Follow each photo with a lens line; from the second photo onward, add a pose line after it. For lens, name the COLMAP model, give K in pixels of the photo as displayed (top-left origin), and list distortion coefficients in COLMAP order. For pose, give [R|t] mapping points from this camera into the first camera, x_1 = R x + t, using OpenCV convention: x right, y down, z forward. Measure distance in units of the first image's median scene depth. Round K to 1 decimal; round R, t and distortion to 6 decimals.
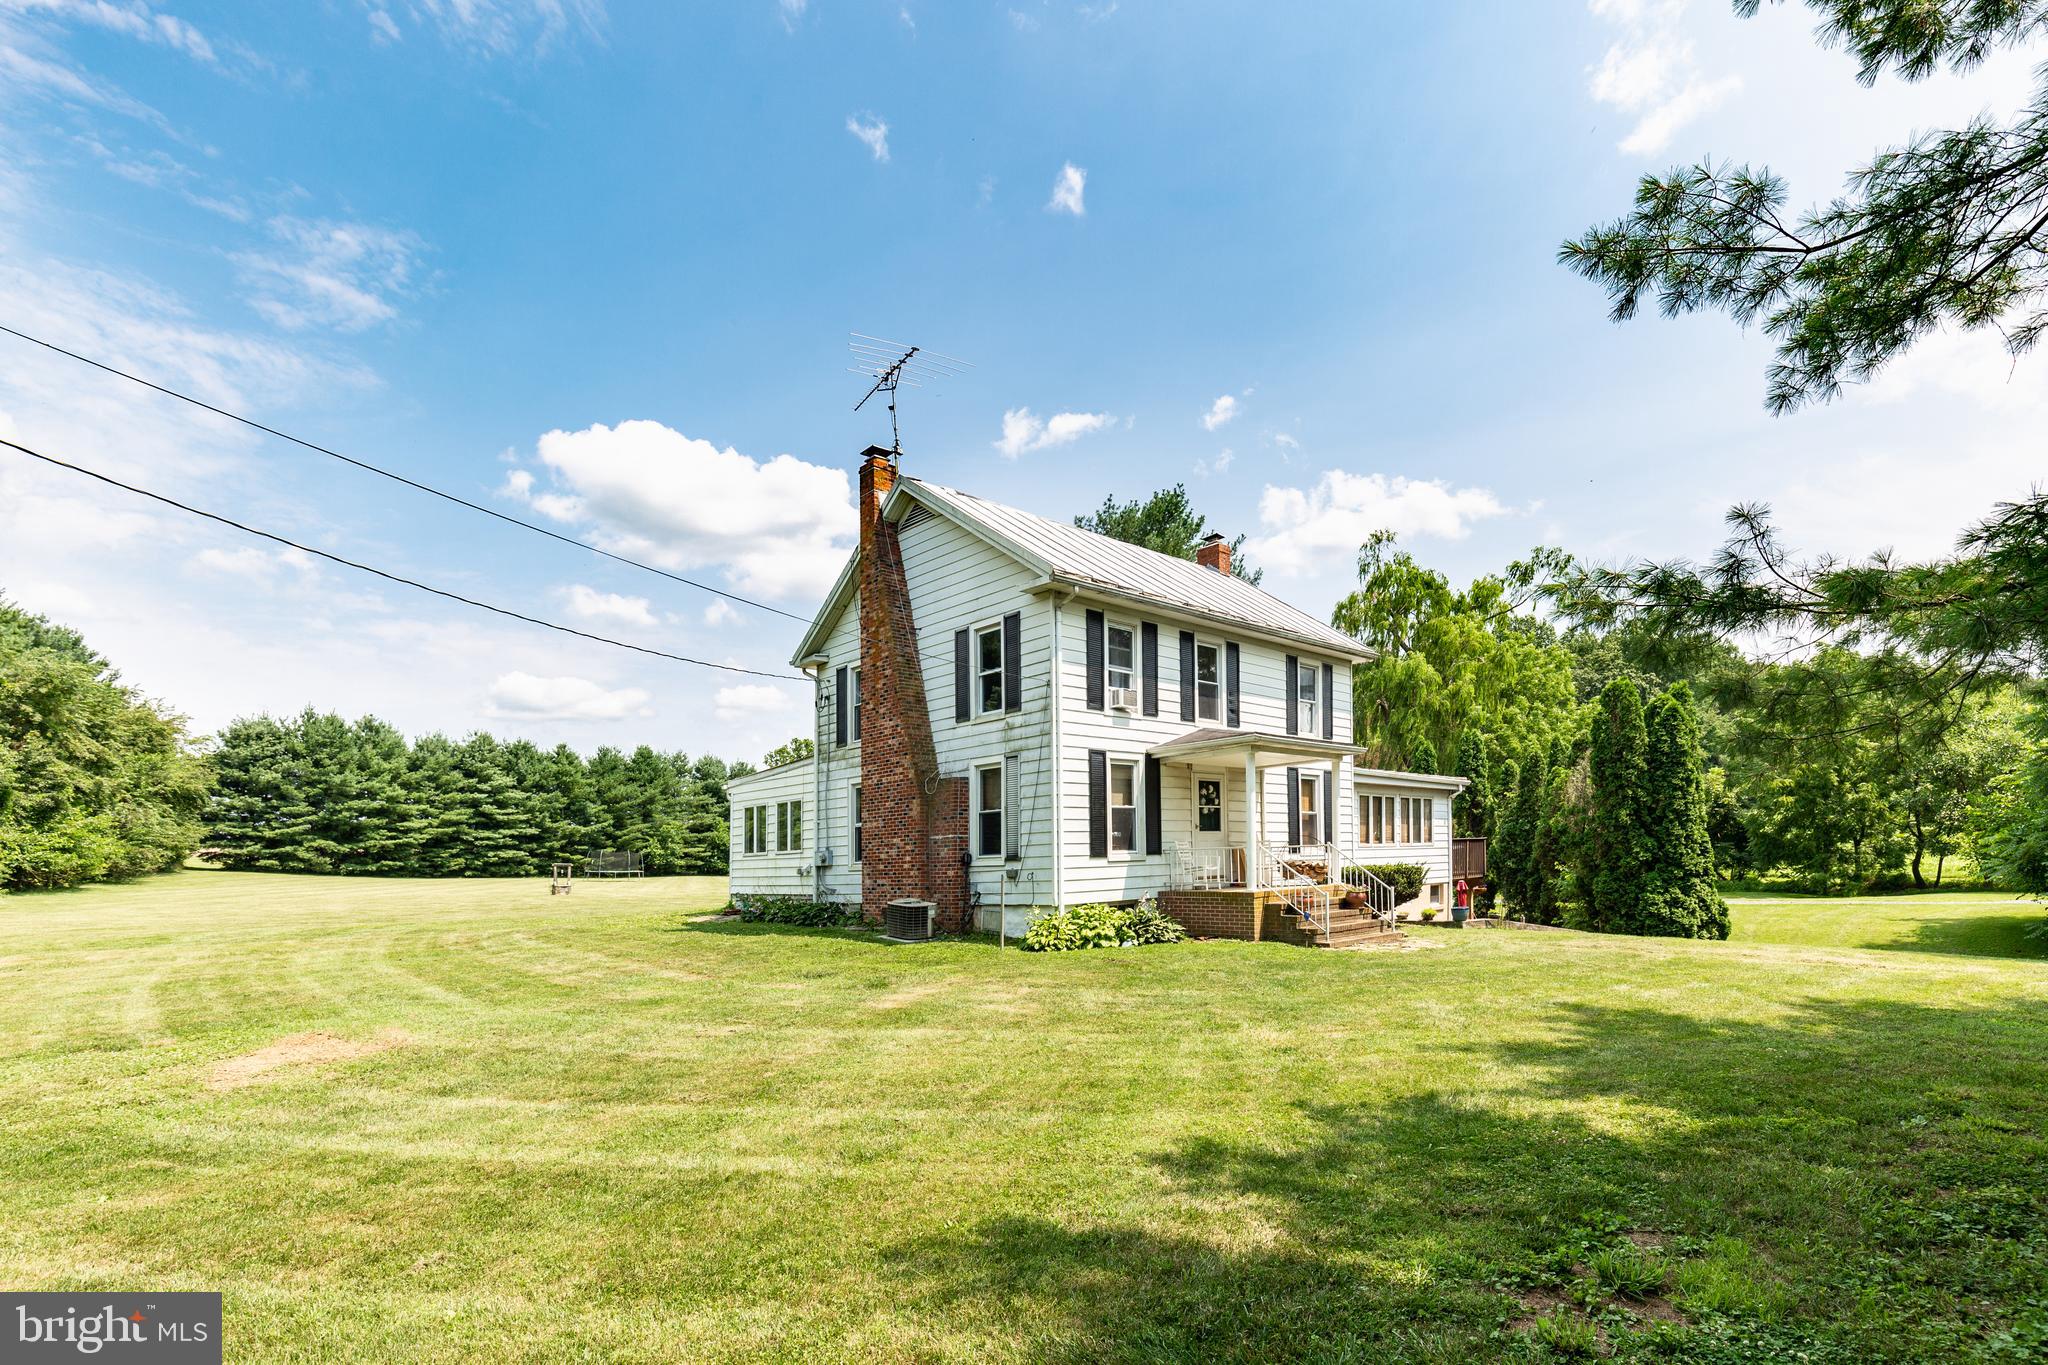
lens RADIAL K [[994.2, 0, 1115.7], [0, 994.2, 822.7], [0, 0, 1]] dist [-0.001027, 0.008376]
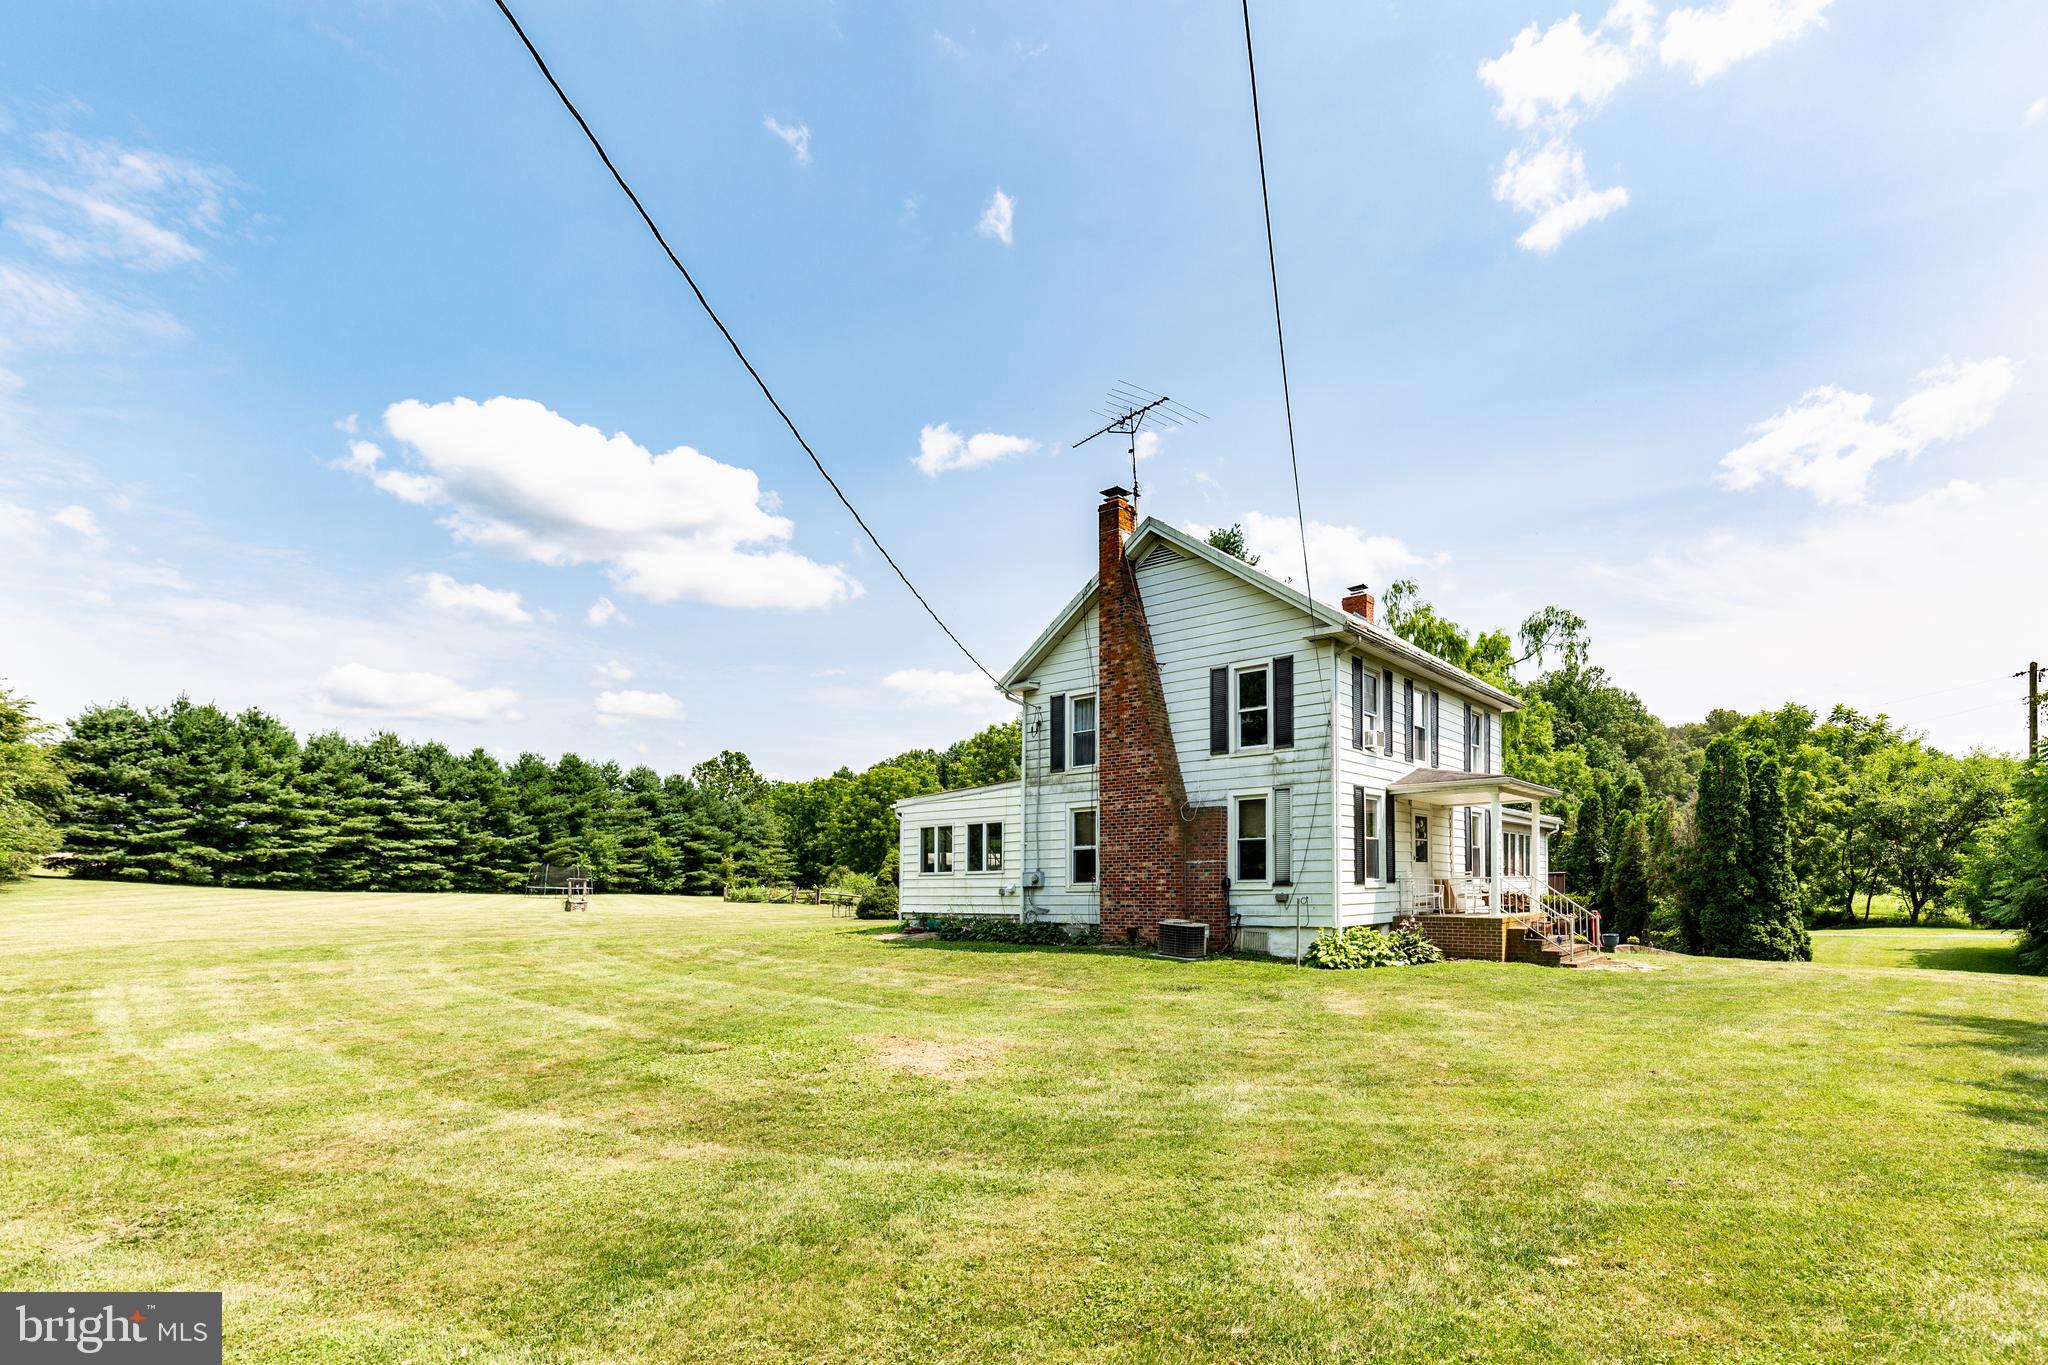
lens RADIAL K [[980.9, 0, 1175.3], [0, 980.9, 857.5], [0, 0, 1]] dist [0.013362, 0.000707]
pose [[0.988391, 0.023217, 0.150150, -0.292549], [-0.024402, 0.999684, 0.006052, 0.003254], [-0.149962, -0.009645, 0.988645, -0.028717]]
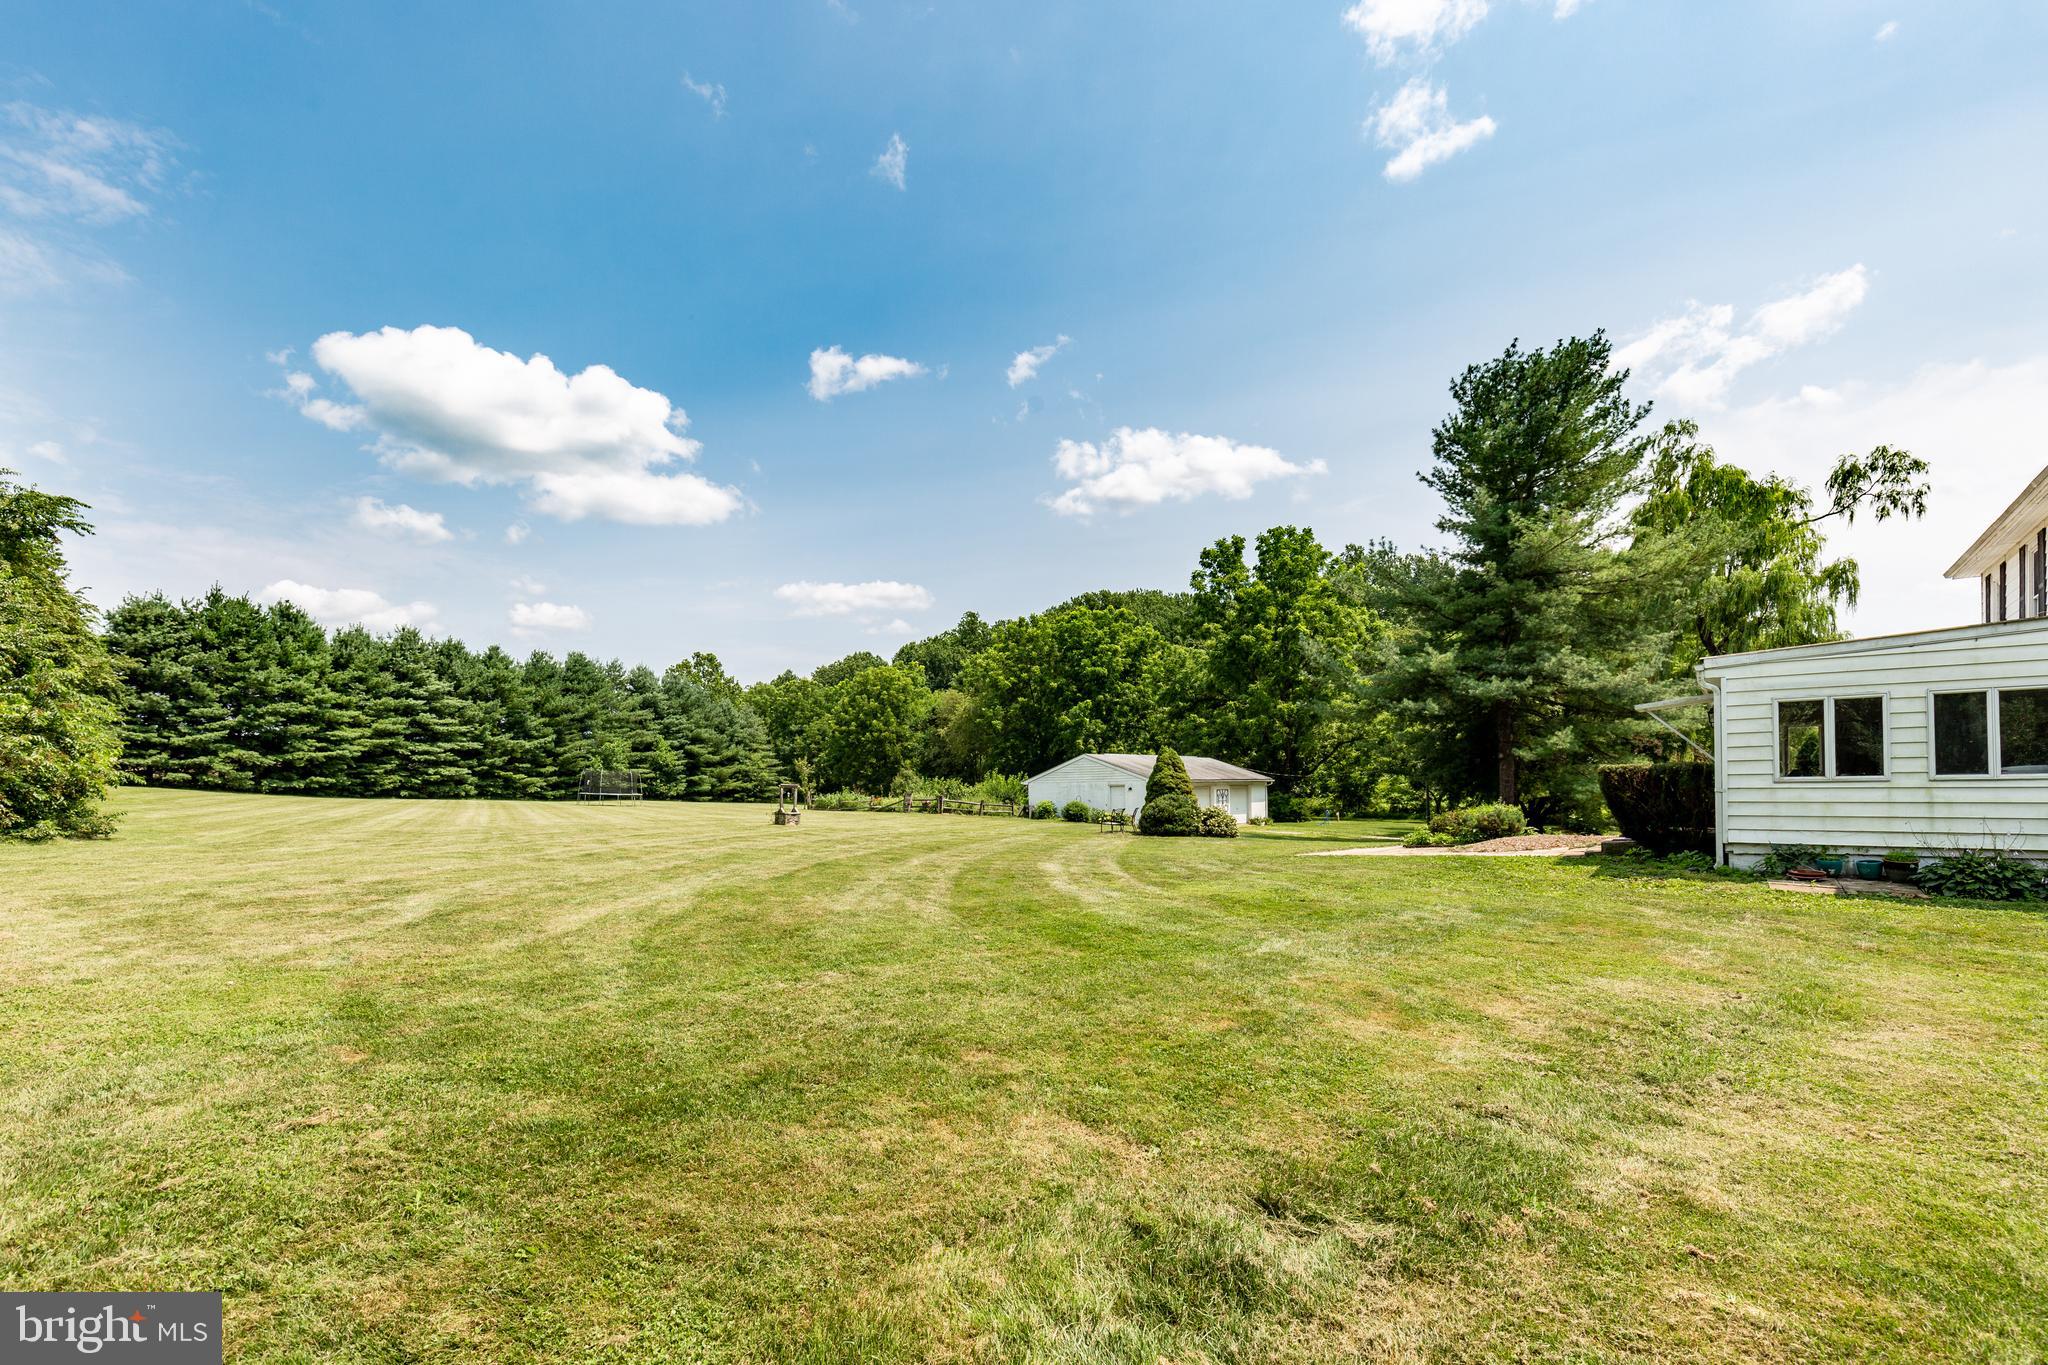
lens RADIAL K [[940.1, 0, 1021.7], [0, 940.1, 777.1], [0, 0, 1]] dist [-0.001706, 0.000412]
pose [[0.992361, 0.018760, 0.121936, -1.066107], [-0.021752, 0.999493, 0.023254, 0.033519], [-0.121438, -0.025728, 0.992266, 0.660170]]
